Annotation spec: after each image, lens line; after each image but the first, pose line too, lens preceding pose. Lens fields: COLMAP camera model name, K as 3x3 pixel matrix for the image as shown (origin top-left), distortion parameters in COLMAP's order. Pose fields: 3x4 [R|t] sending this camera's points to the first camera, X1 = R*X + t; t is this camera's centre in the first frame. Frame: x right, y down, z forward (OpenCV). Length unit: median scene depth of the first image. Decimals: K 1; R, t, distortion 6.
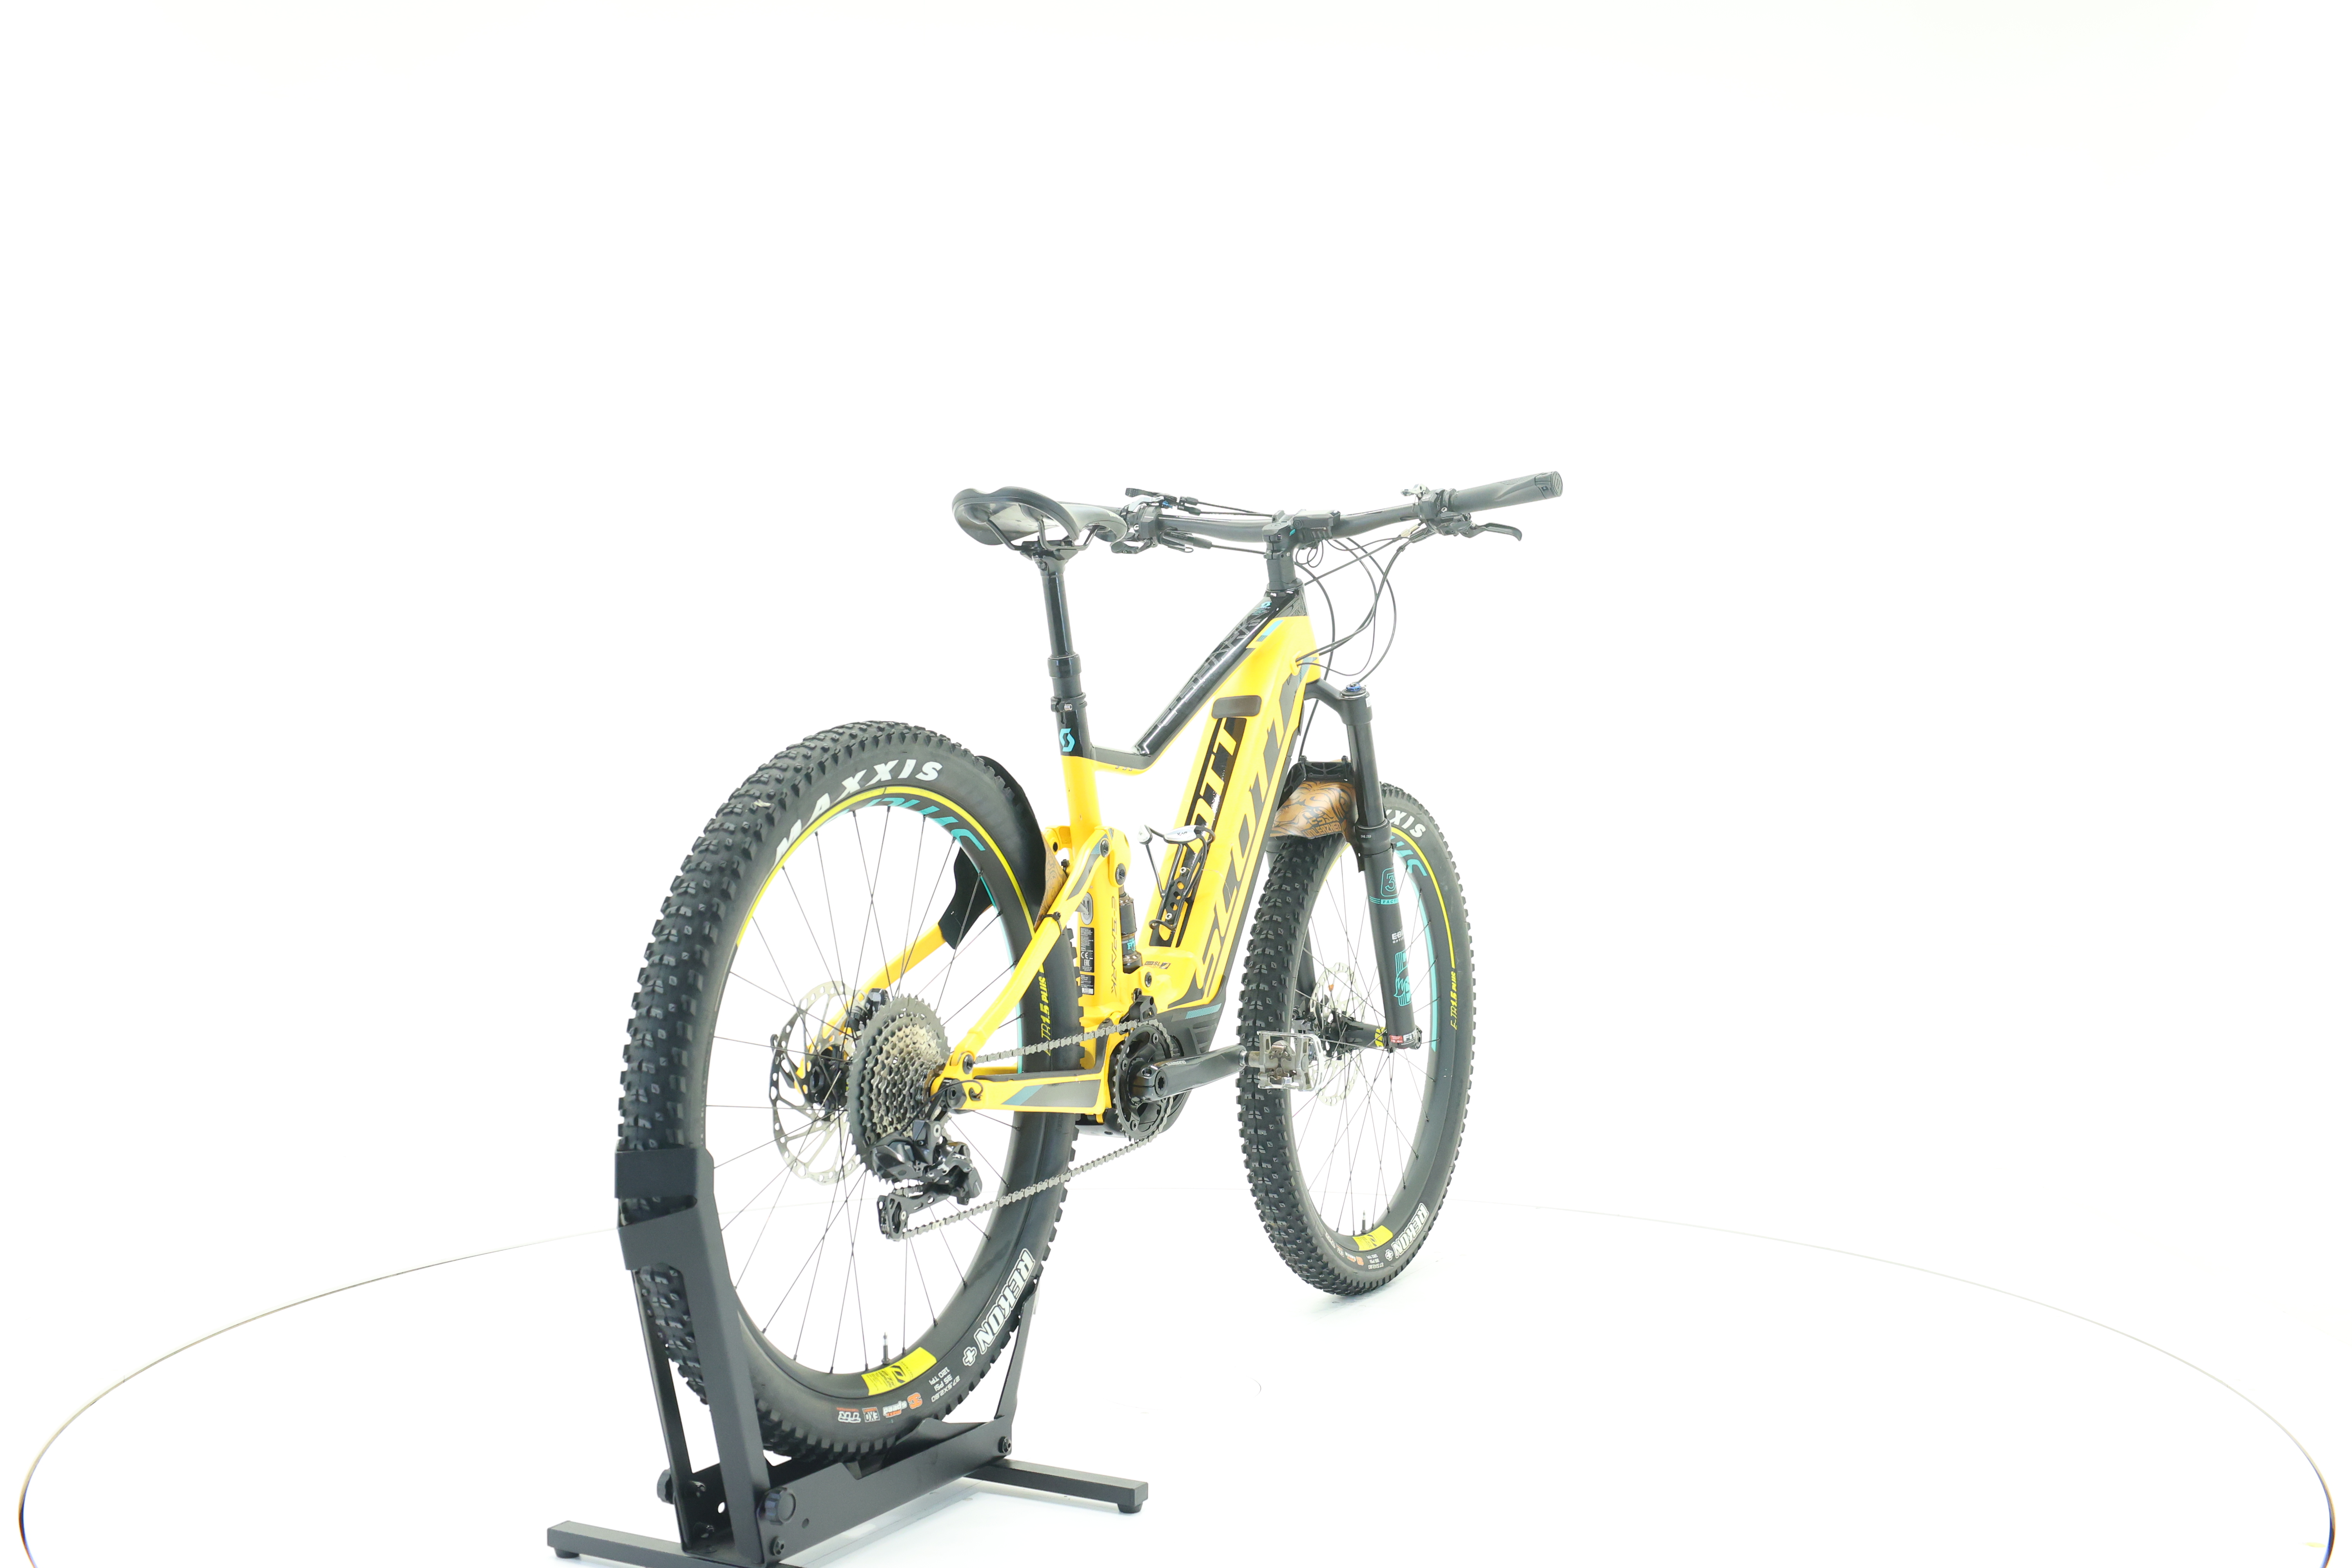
lens RADIAL K [[2487.3, 0, 1164.1], [0, 2487.3, 785.0], [0, 0, 1]] dist [-0.011356, 0.000000]
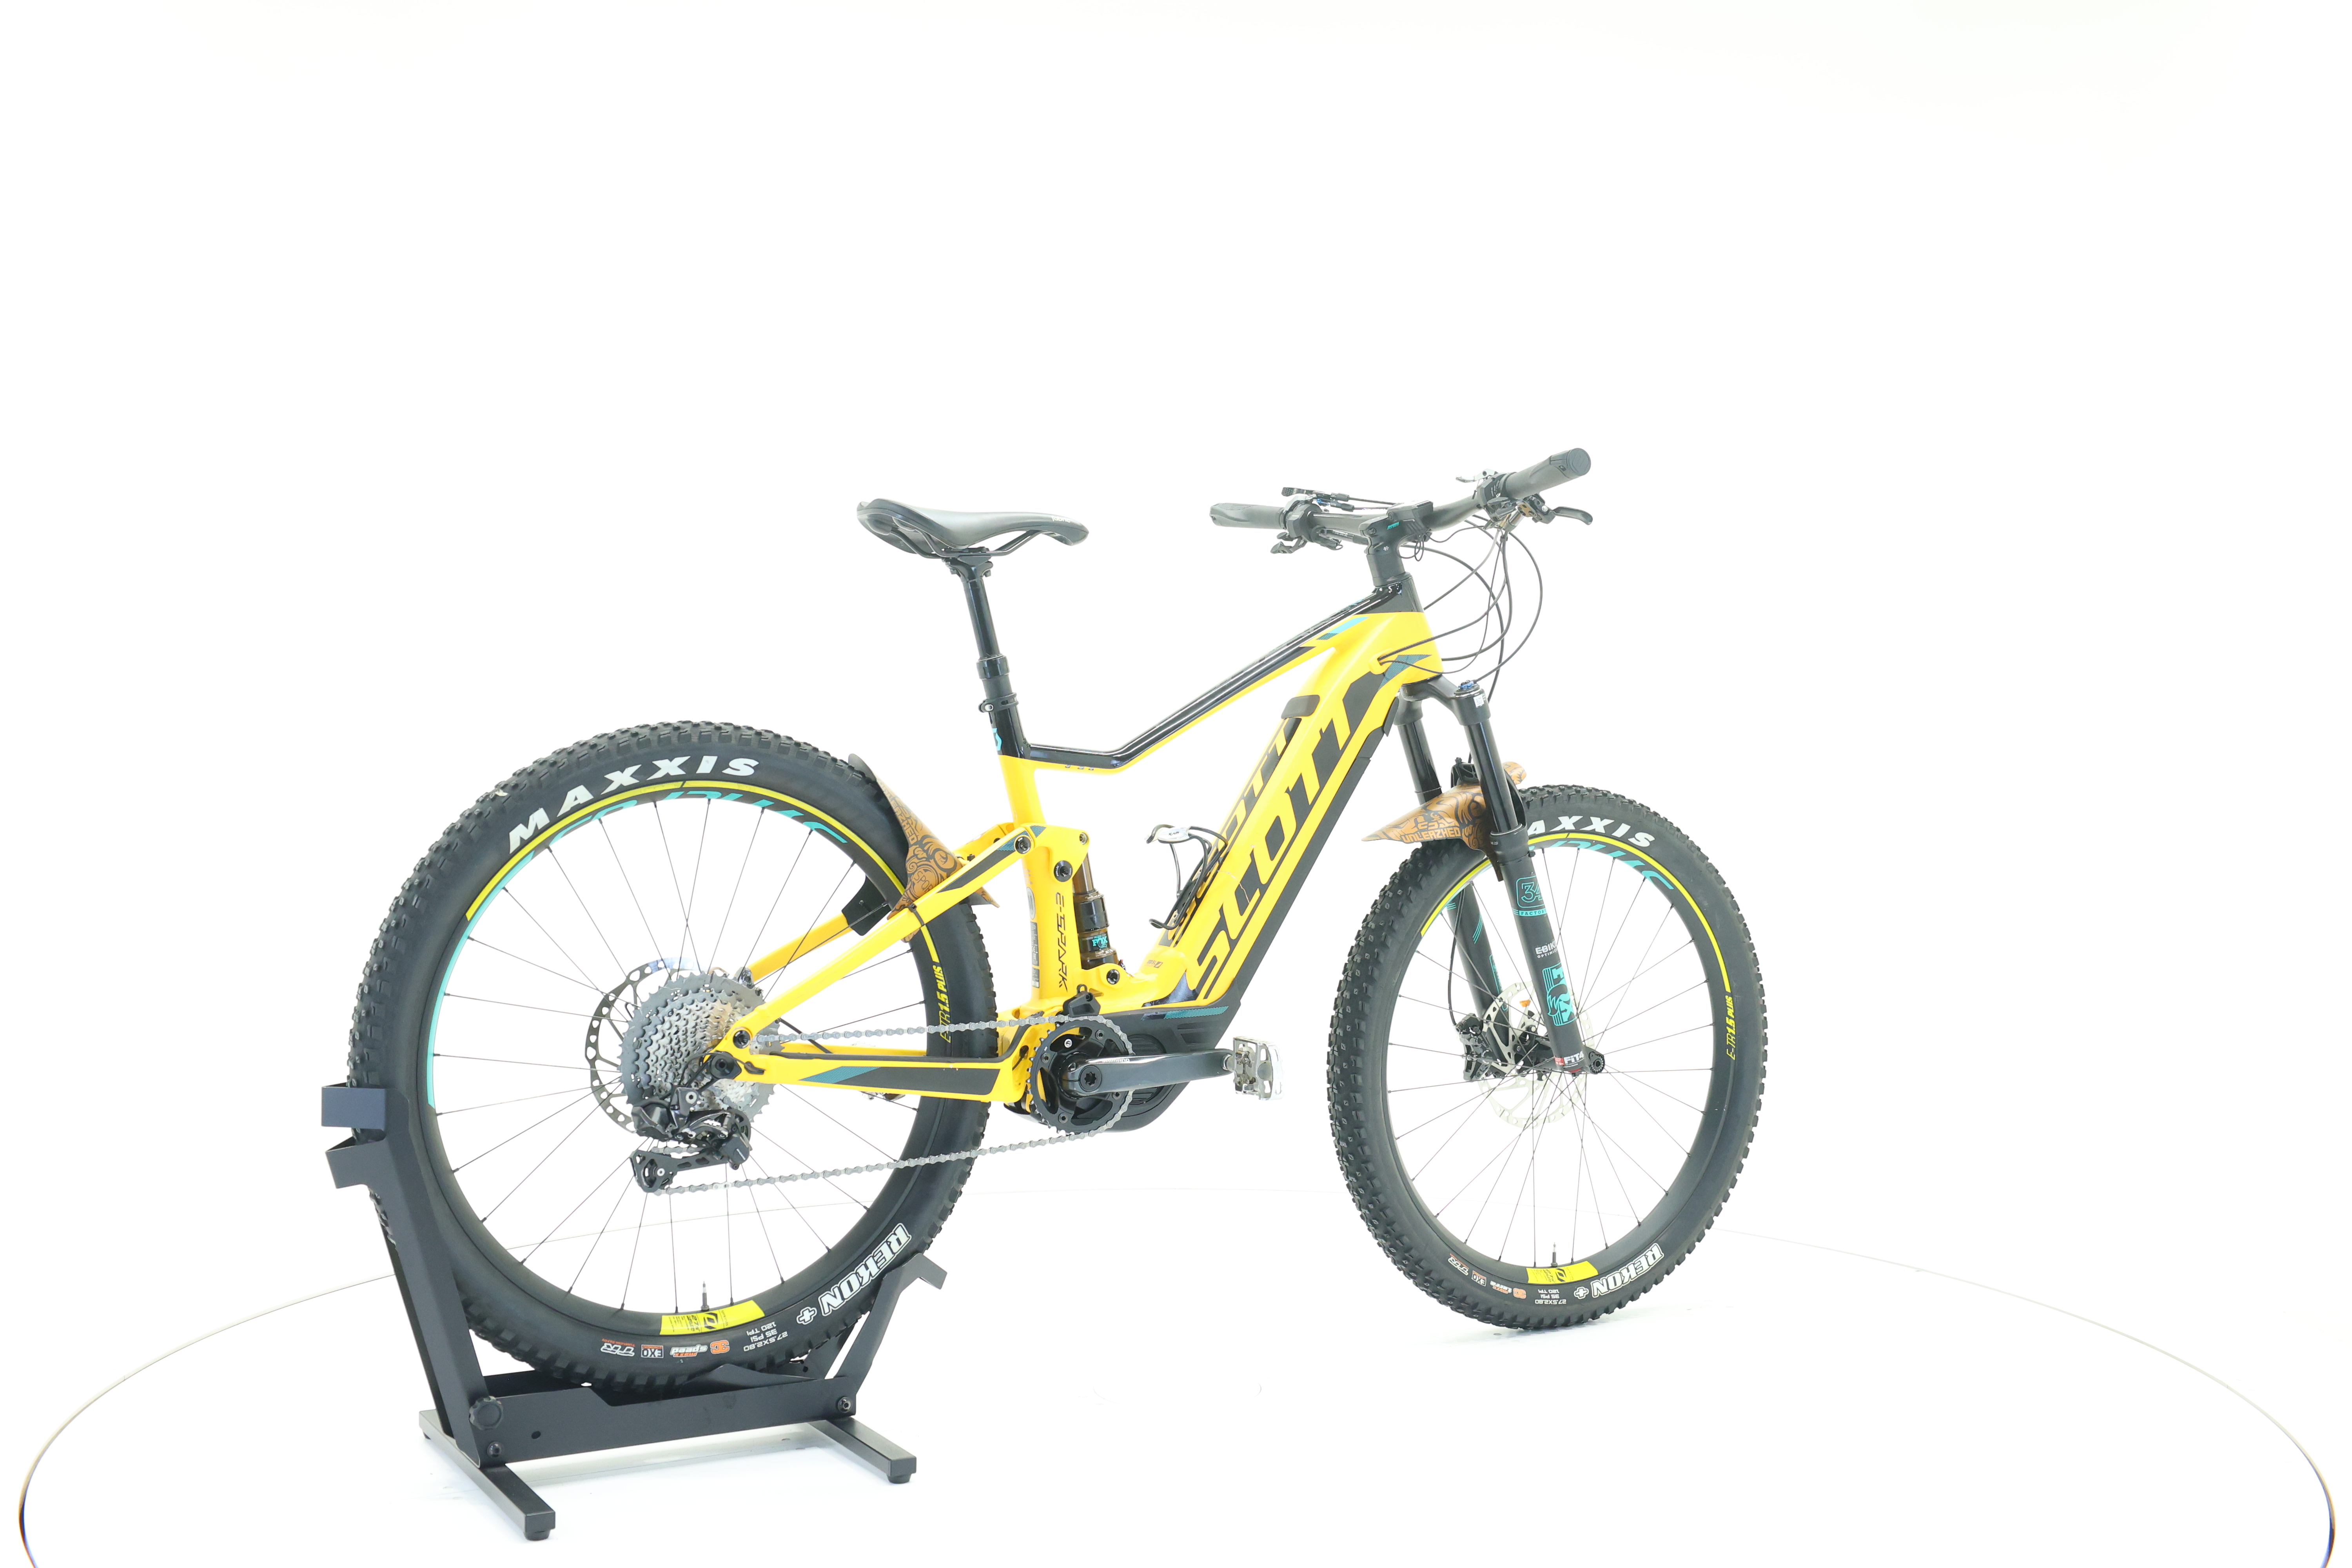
lens RADIAL K [[2487.3, 0, 1168.1], [0, 2487.3, 778.5], [0, 0, 1]] dist [-0.011356, 0.000000]
pose [[0.855431, 0.009200, -0.517835, 0.536304], [-0.011848, 0.999928, -0.001806, -0.000796], [0.517781, 0.007680, 0.855479, 0.146350]]
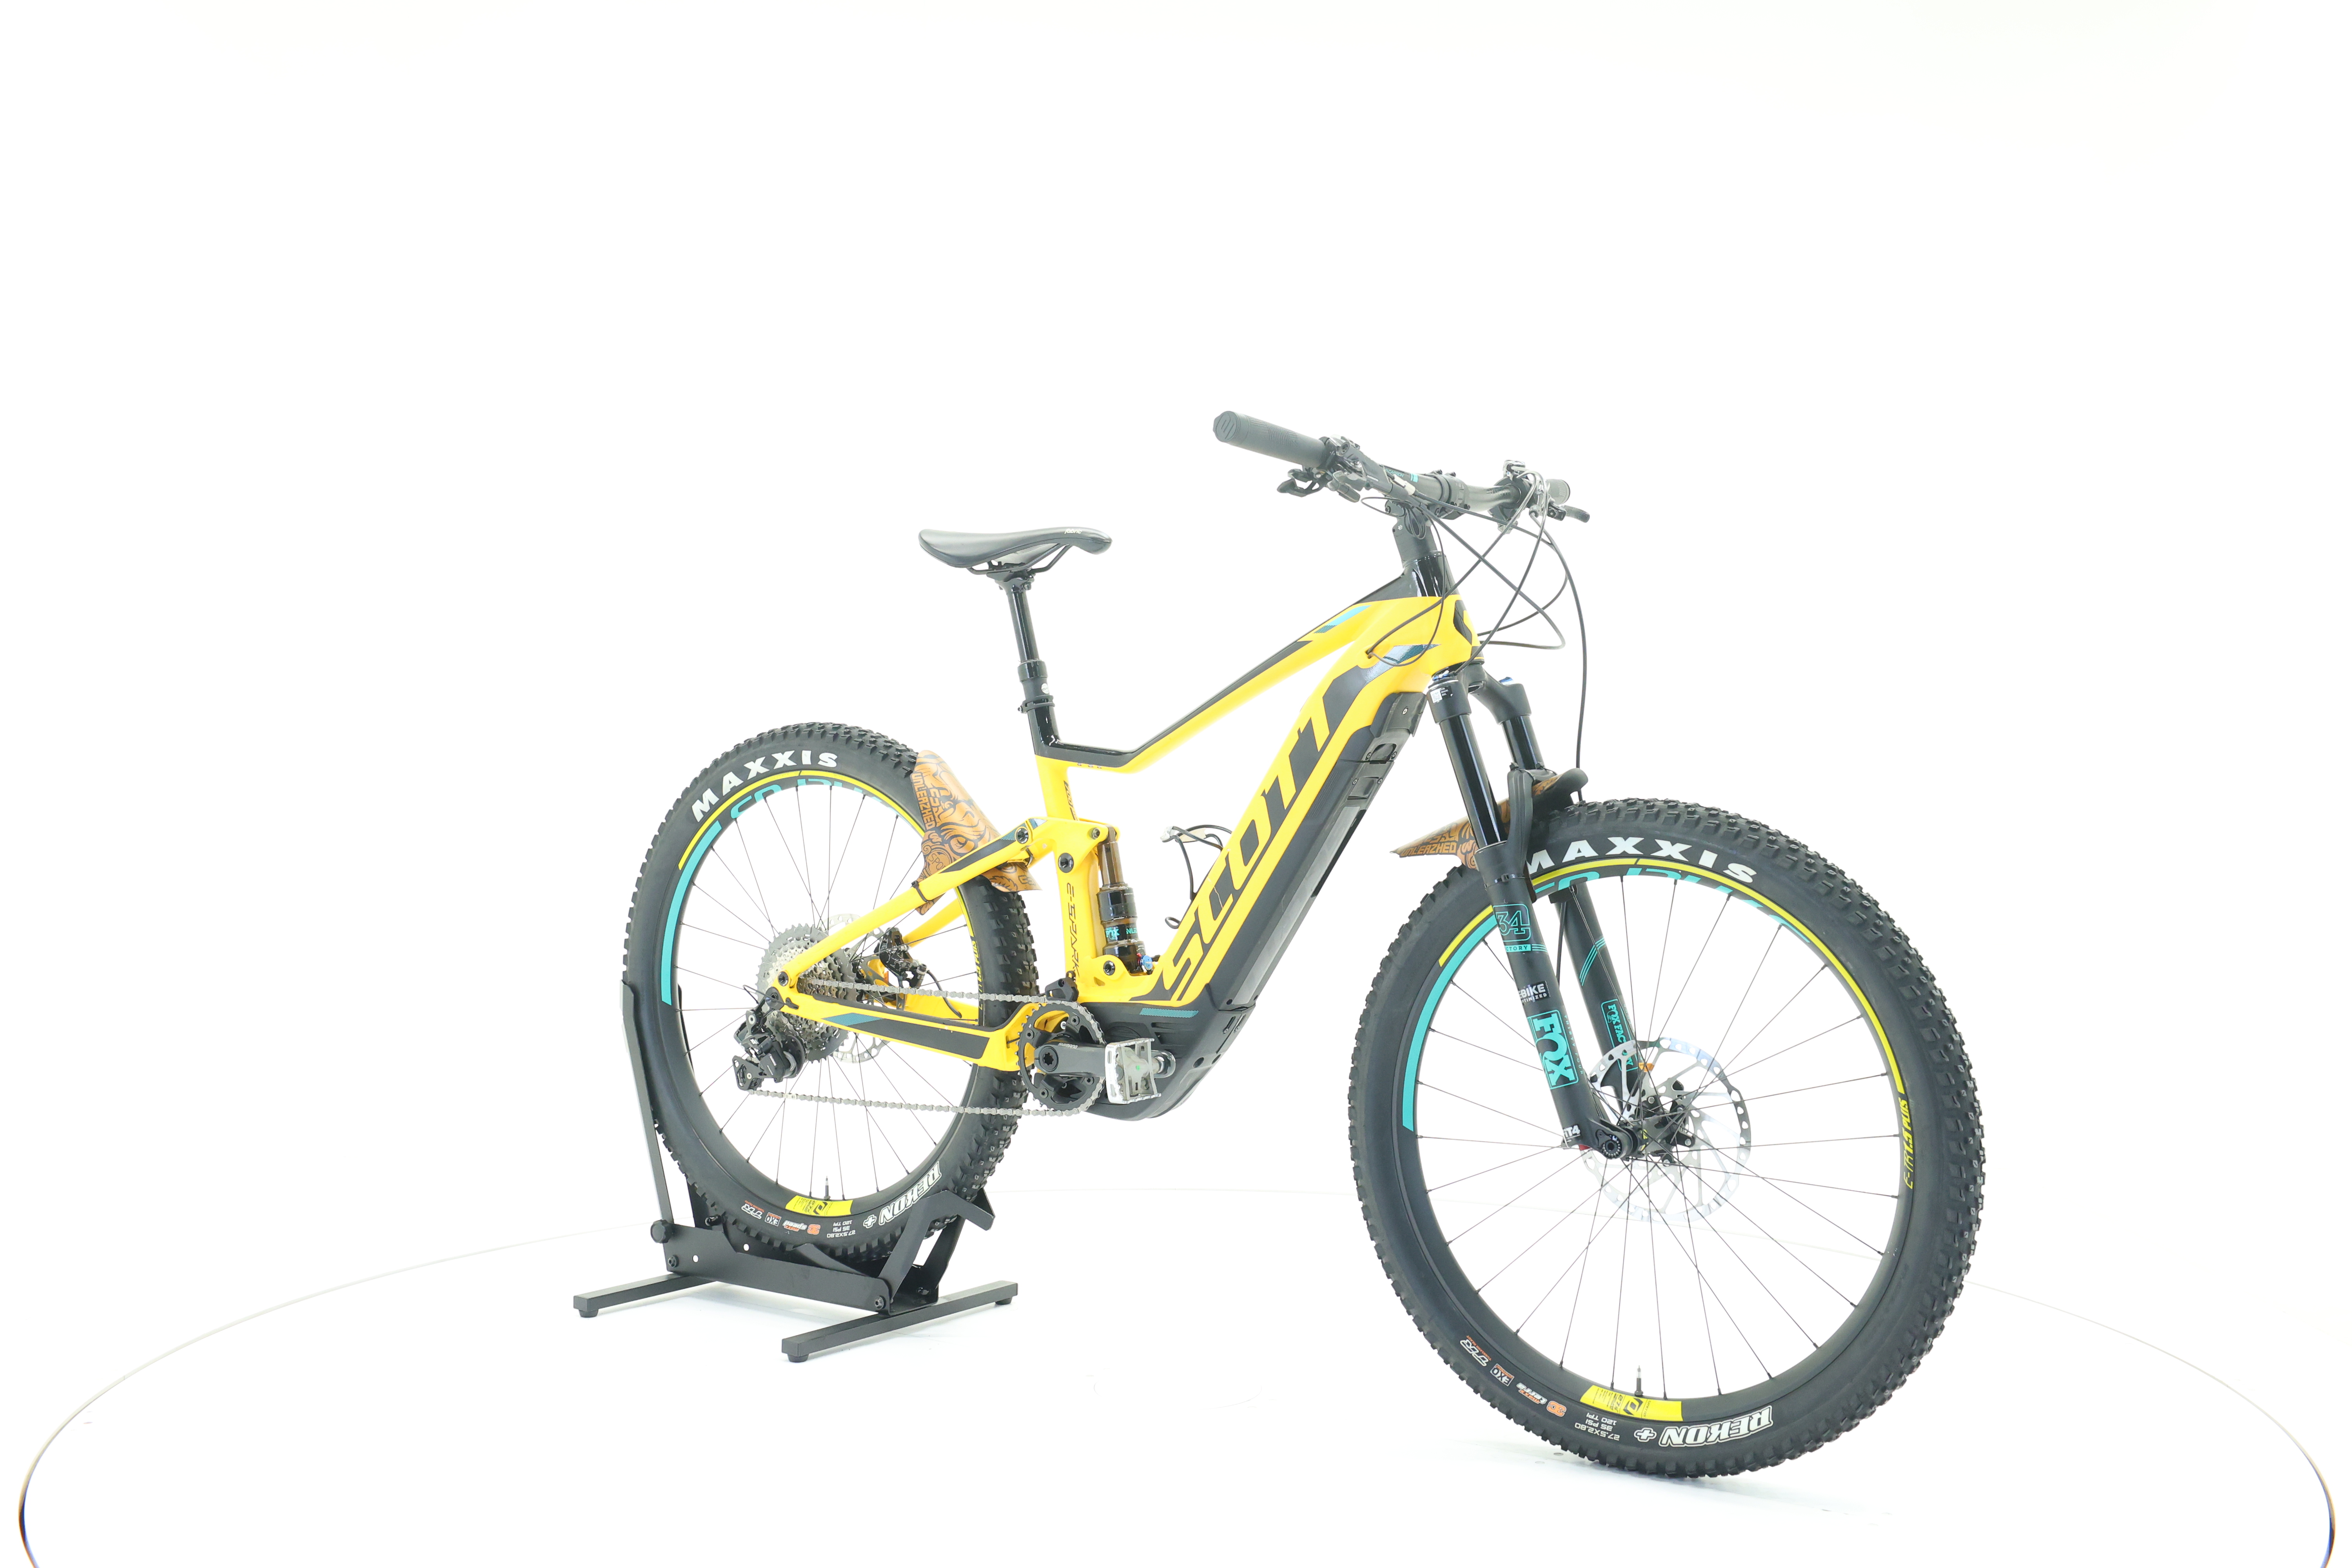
lens RADIAL K [[2487.3, 0, 1177.0], [0, 2487.3, 773.2], [0, 0, 1]] dist [-0.011356, 0.000000]
pose [[-0.119150, 0.012825, -0.992793, 1.030529], [-0.026547, 0.999518, 0.016098, -0.021463], [0.992521, 0.028274, -0.118752, 1.152115]]
